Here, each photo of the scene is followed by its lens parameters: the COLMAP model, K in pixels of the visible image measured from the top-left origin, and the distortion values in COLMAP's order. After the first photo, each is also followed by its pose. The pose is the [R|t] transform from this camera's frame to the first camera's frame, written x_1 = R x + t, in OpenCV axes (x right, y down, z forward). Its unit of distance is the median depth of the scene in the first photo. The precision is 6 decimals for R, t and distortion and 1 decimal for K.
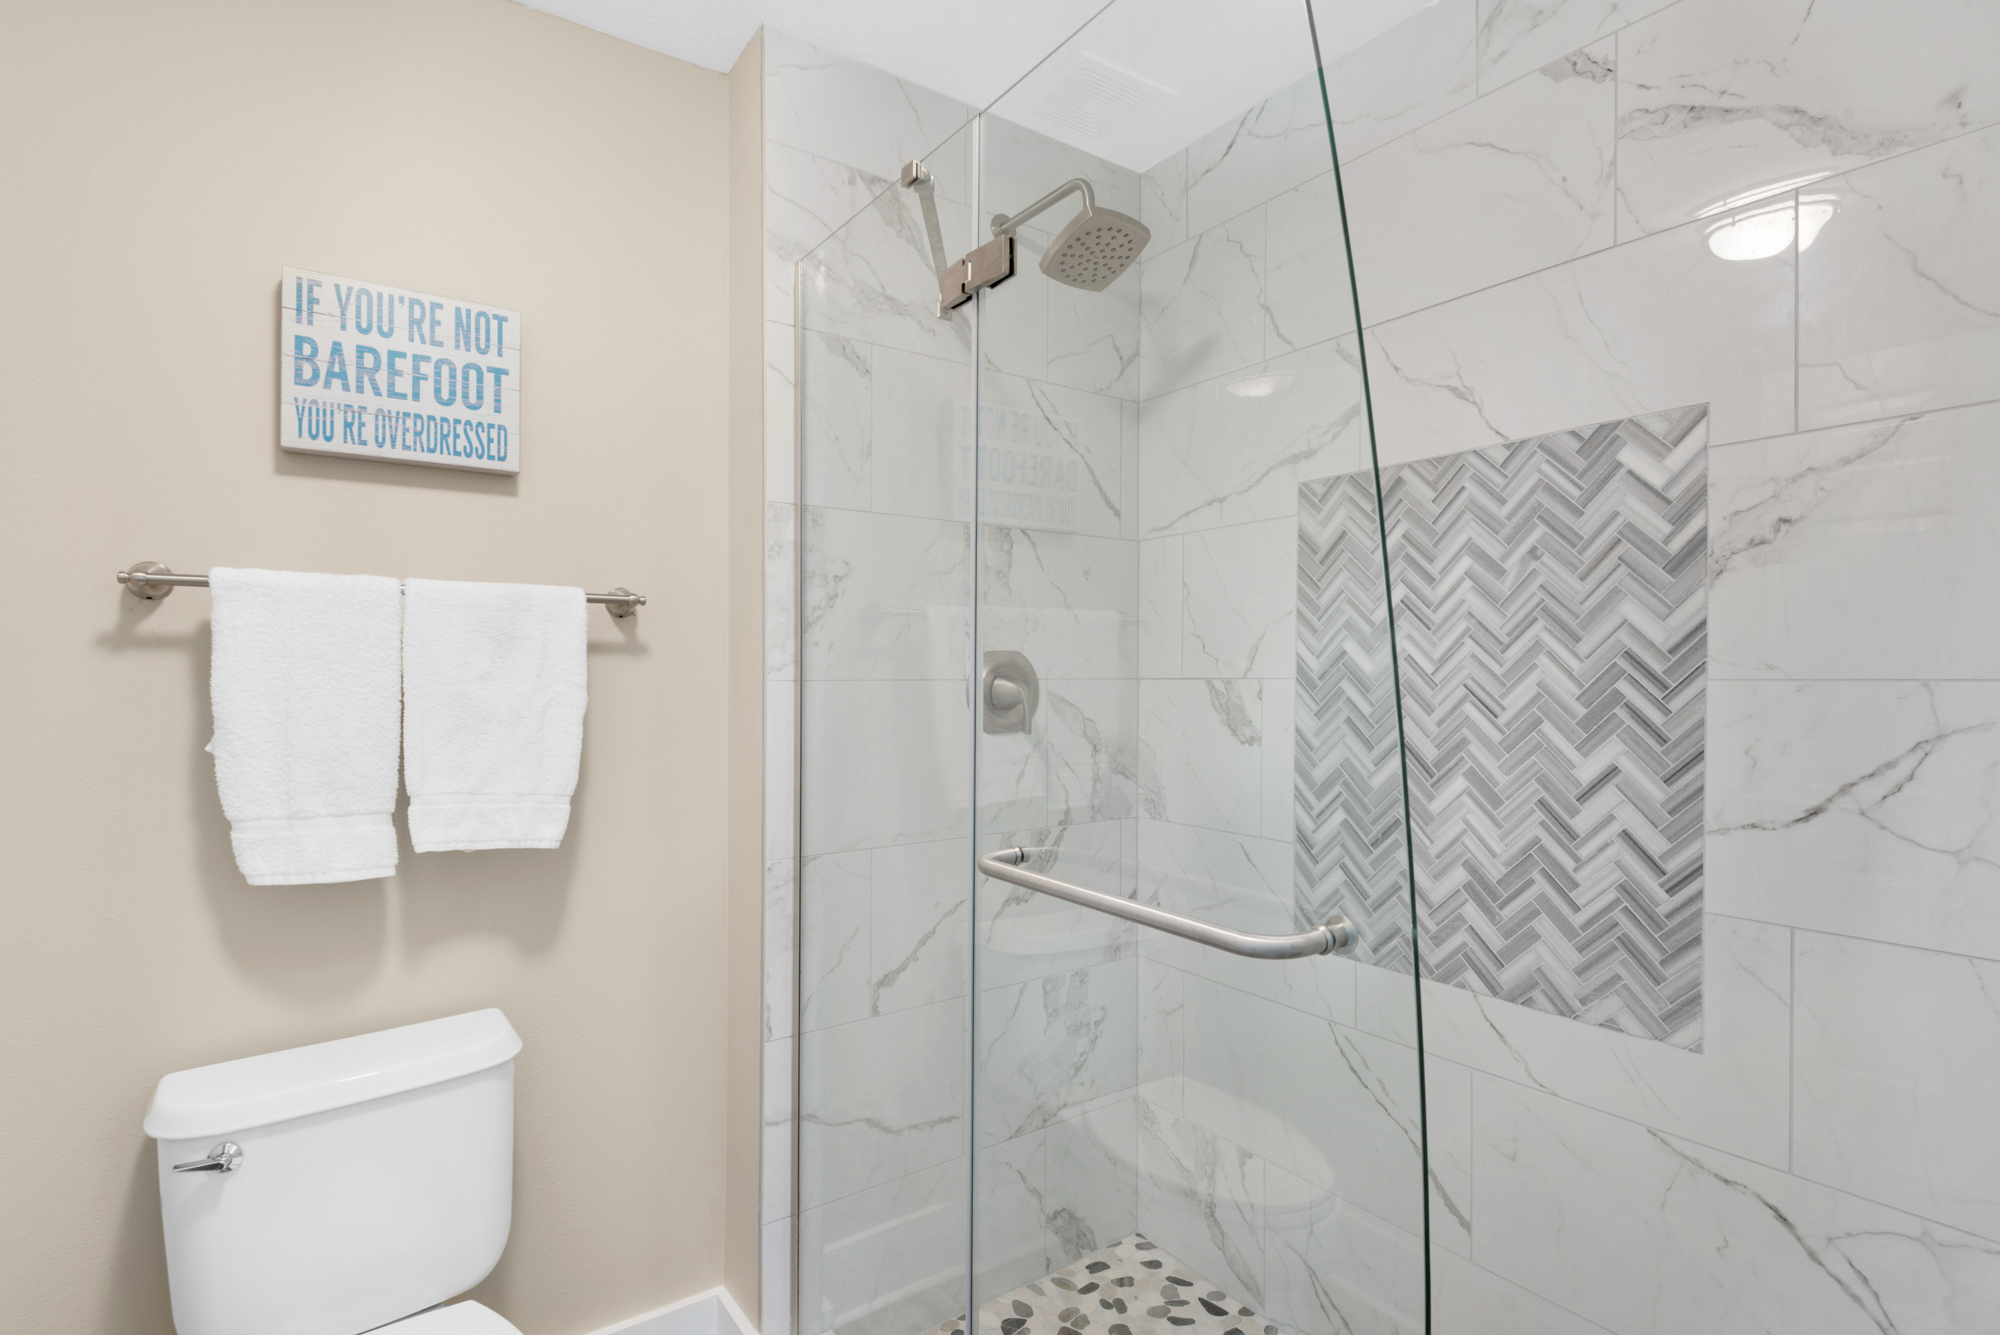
lens RADIAL K [[965.3, 0, 1000.0], [0, 965.3, 667.5], [0, 0, 1]] dist [0.000704, -0.013246]
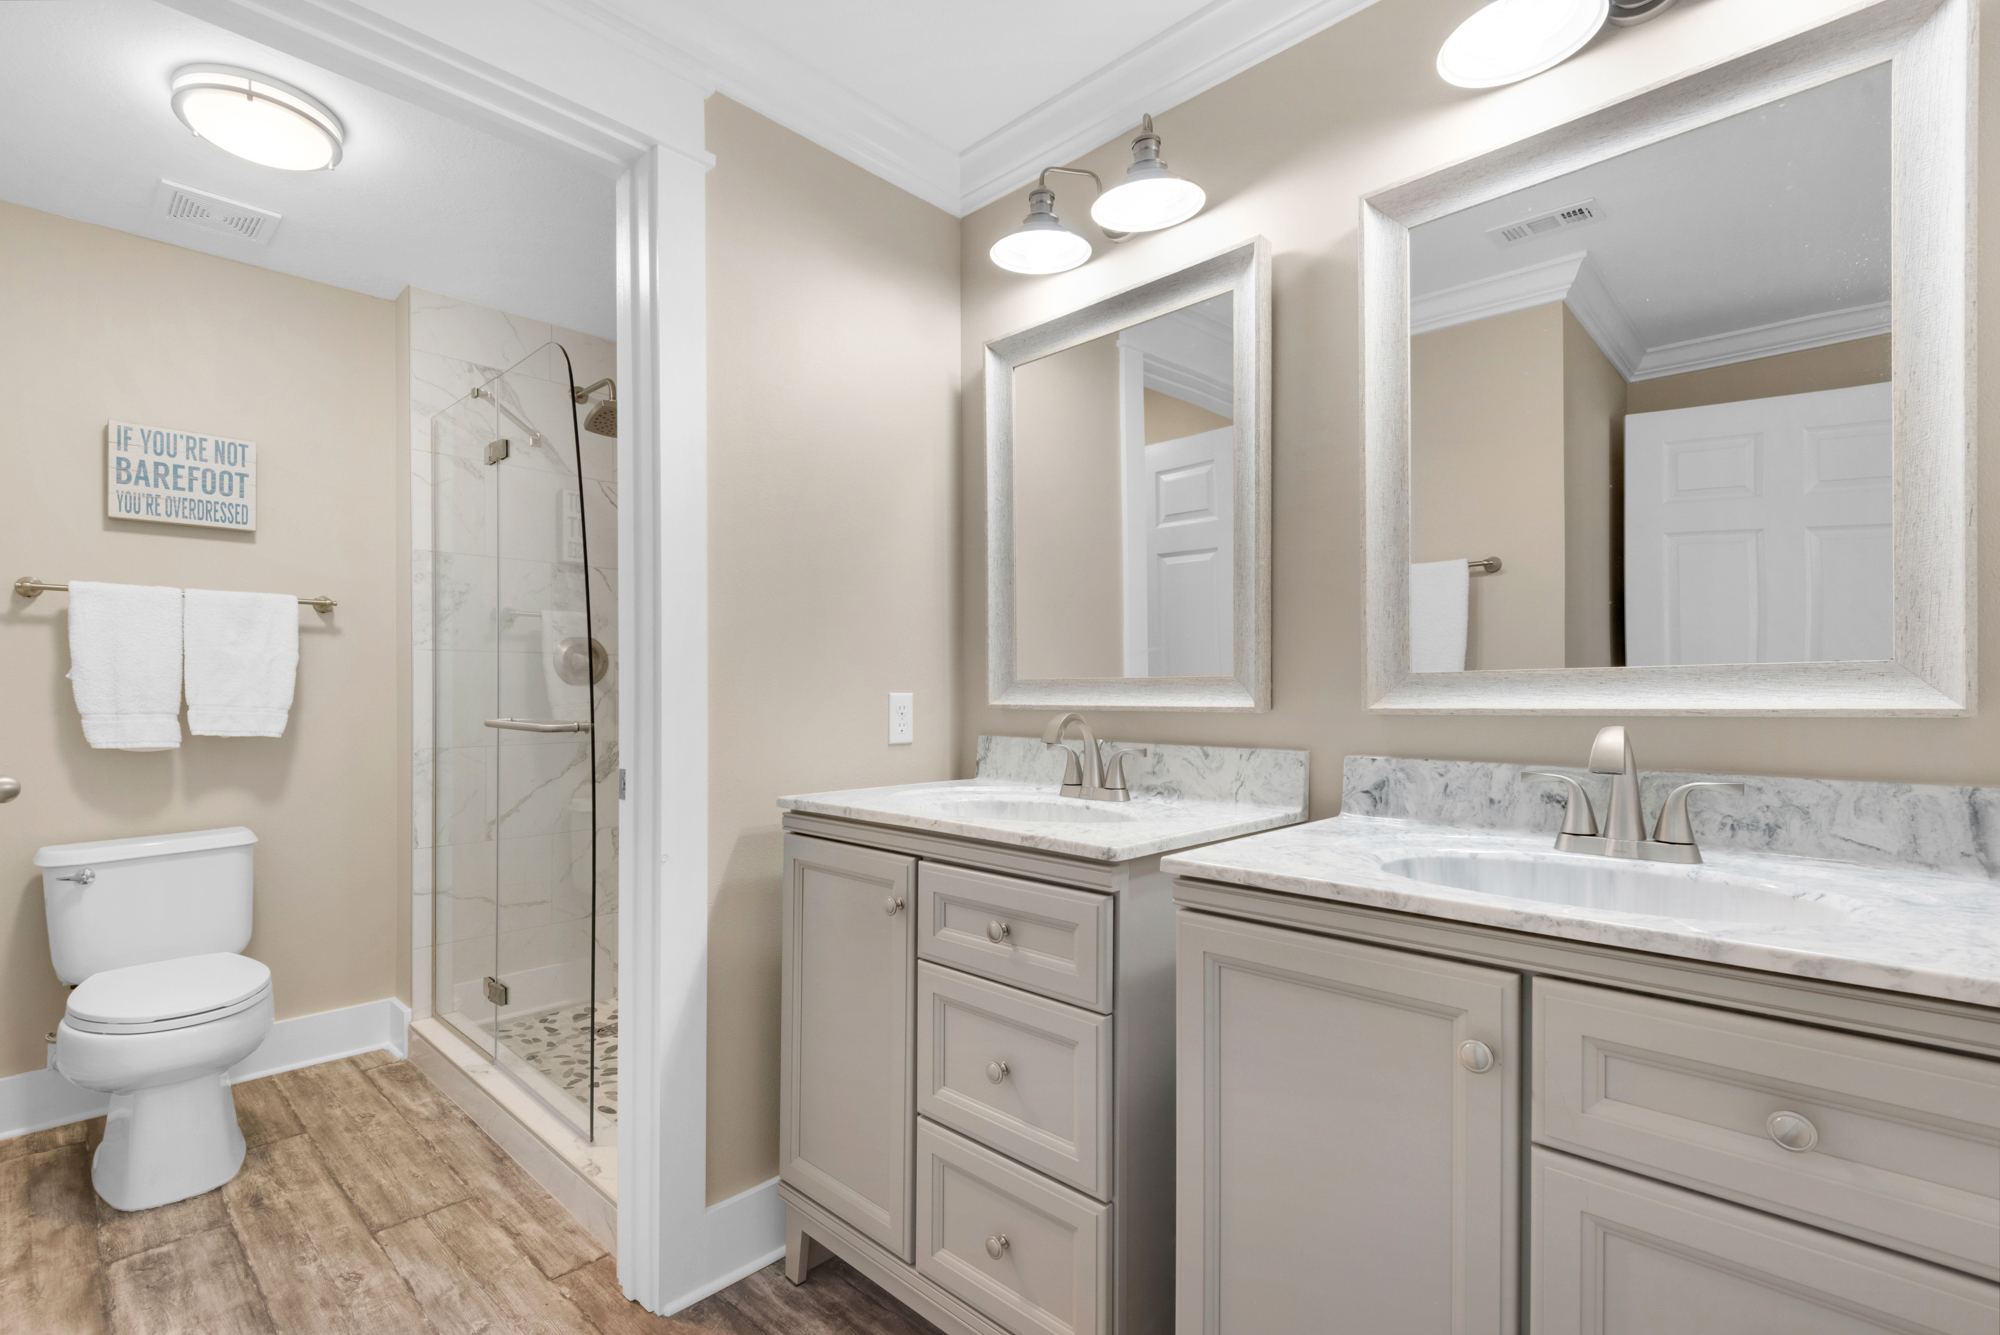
lens RADIAL K [[882.4, 0, 1003.0], [0, 882.4, 688.6], [0, 0, 1]] dist [-0.018286, -0.000579]
pose [[0.975037, 0.000039, 0.222041, 0.537350], [-0.002585, 0.999934, 0.011174, 0.075967], [-0.222026, -0.011470, 0.974973, -0.961124]]
